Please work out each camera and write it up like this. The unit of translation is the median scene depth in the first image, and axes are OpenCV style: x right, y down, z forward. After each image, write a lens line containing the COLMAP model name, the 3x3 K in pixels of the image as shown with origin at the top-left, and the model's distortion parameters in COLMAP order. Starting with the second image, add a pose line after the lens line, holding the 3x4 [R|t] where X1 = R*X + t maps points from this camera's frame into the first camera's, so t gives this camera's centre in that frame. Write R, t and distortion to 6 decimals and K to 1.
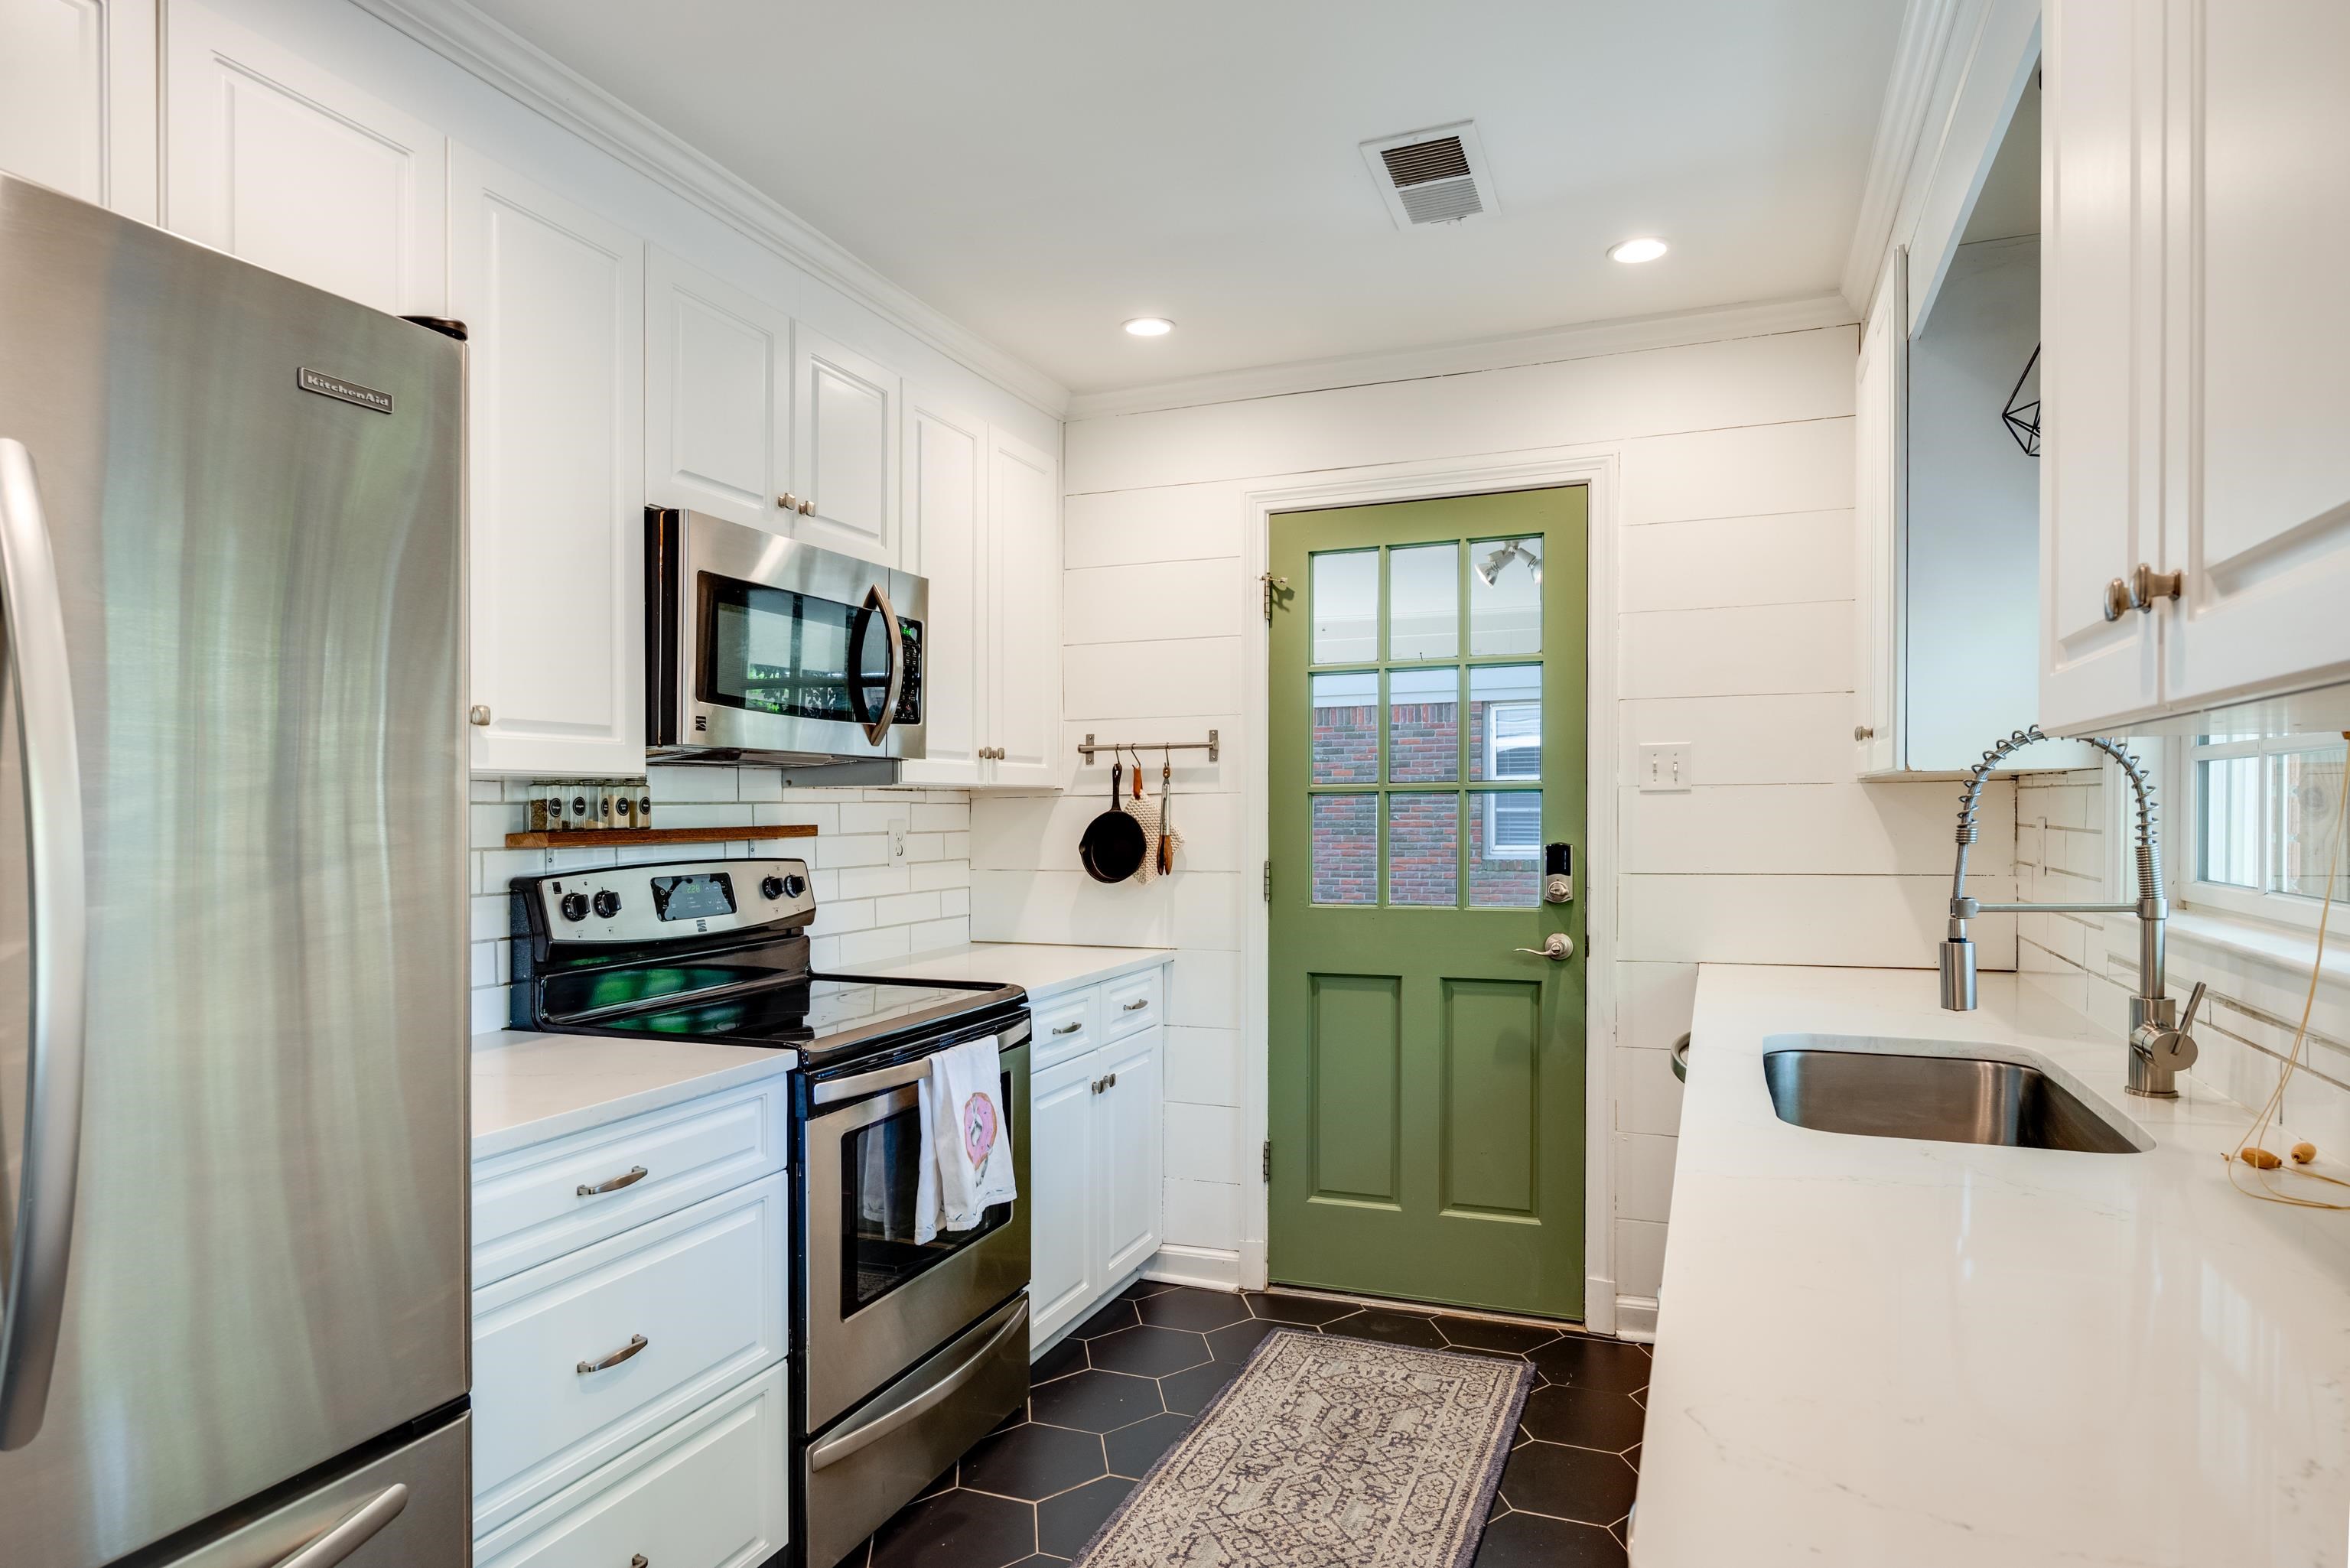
lens RADIAL K [[1347.2, 0, 1165.2], [0, 1347.2, 819.9], [0, 0, 1]] dist [0.000695, 0.000178]
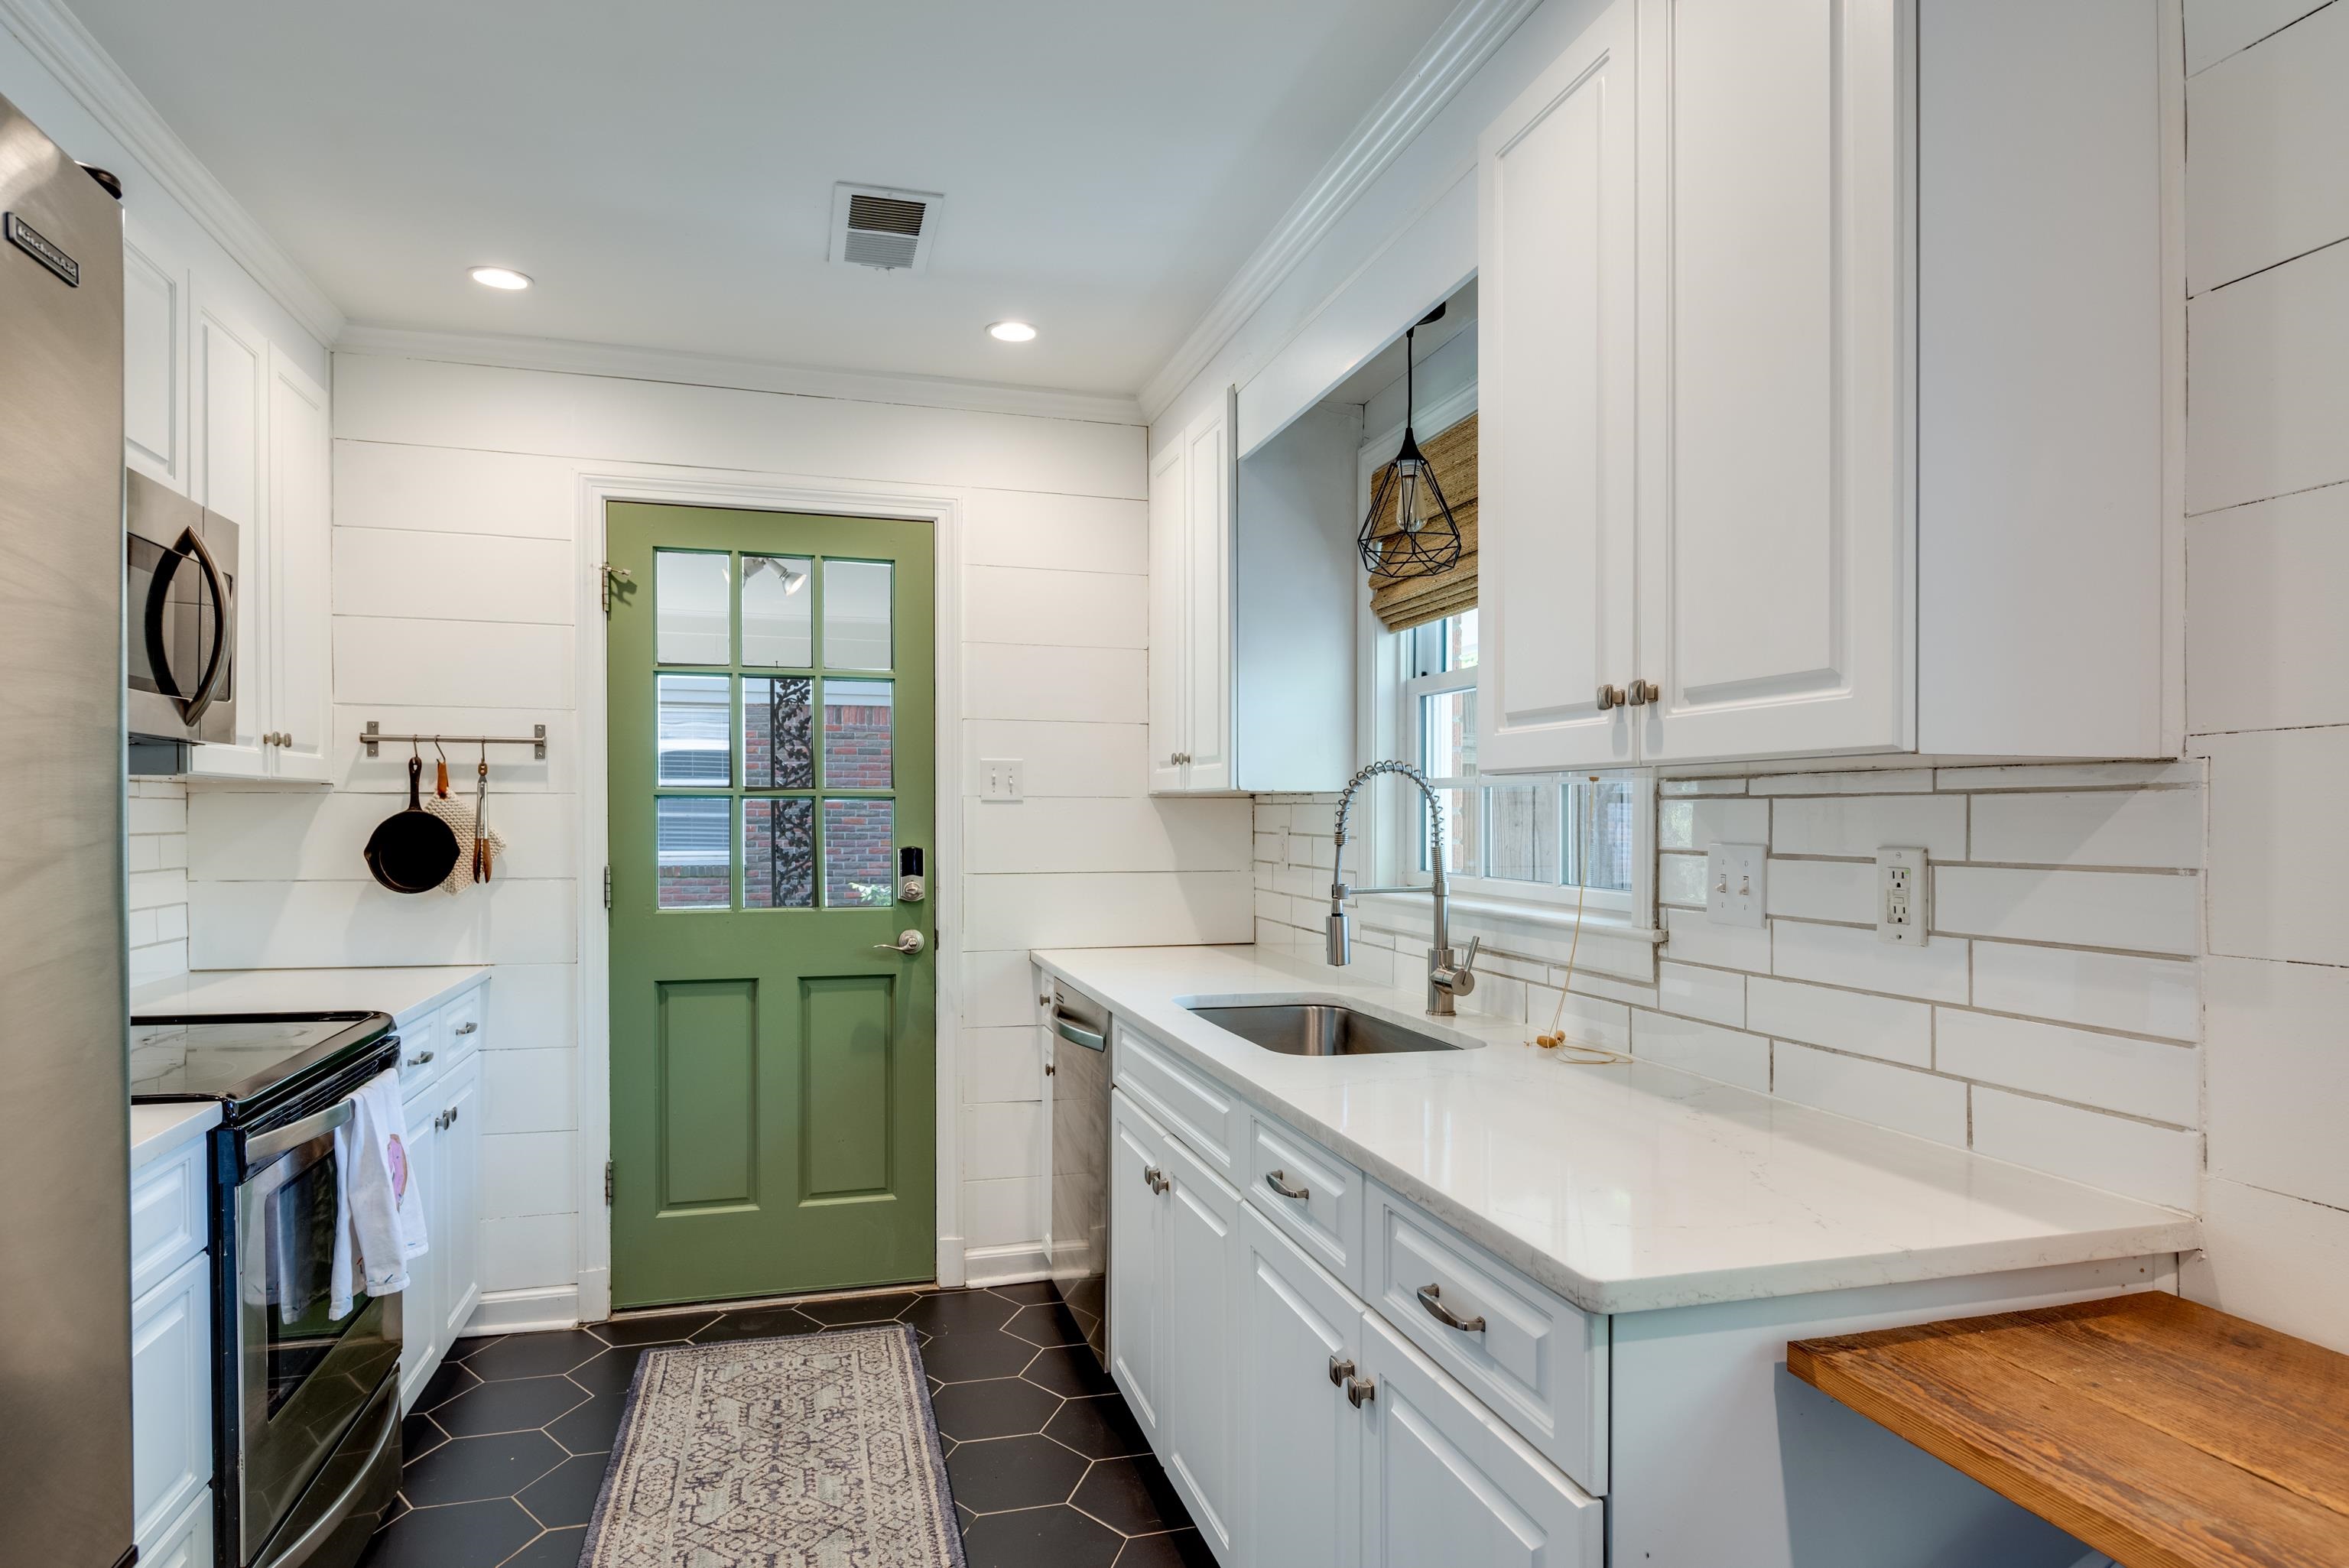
lens RADIAL K [[1362.6, 0, 1169.4], [0, 1362.6, 818.0], [0, 0, 1]] dist [-0.000122, -0.000370]
pose [[0.789371, 0.011854, 0.613803, -0.224415], [-0.008309, 0.999928, -0.008625, 0.001636], [-0.613861, 0.001708, 0.789412, -0.000024]]
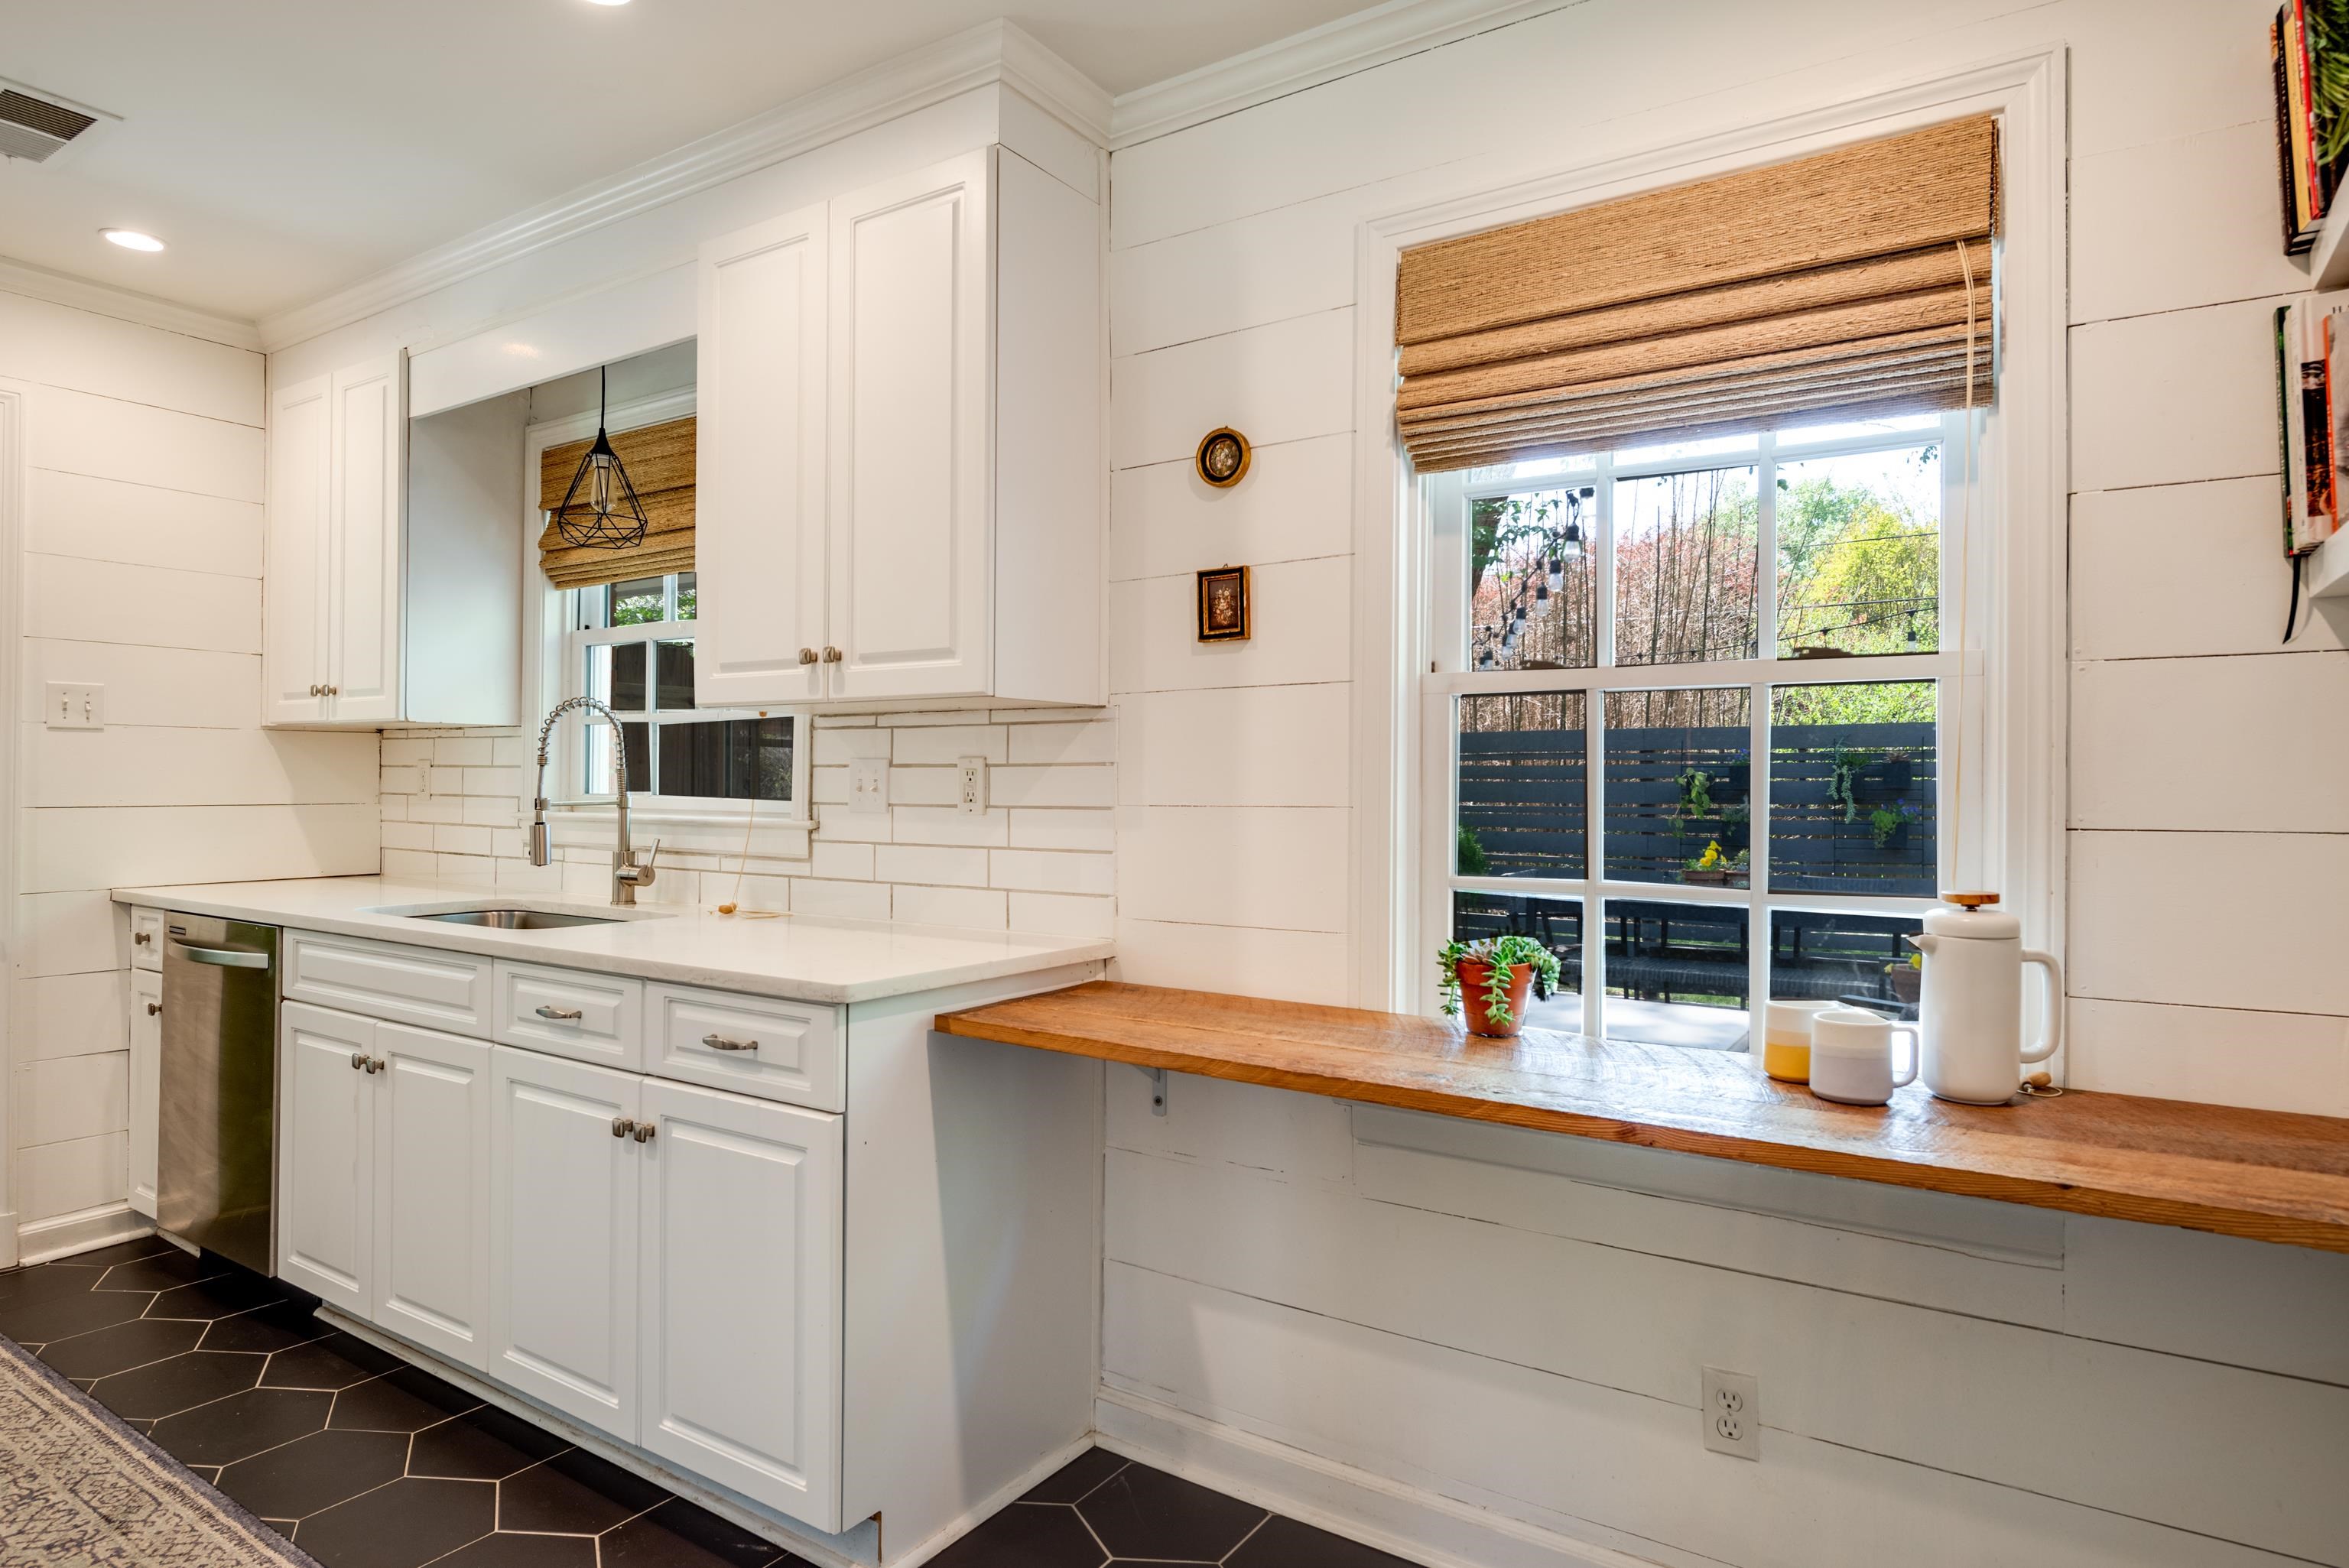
lens RADIAL K [[1368.6, 0, 1174.5], [0, 1368.6, 784.0], [0, 0, 1]] dist [-0.001587, -0.001666]
pose [[0.211940, 0.011861, 0.977211, -0.491802], [-0.003897, 0.999929, -0.011291, 0.030720], [-0.977275, -0.001415, 0.211971, -0.067830]]
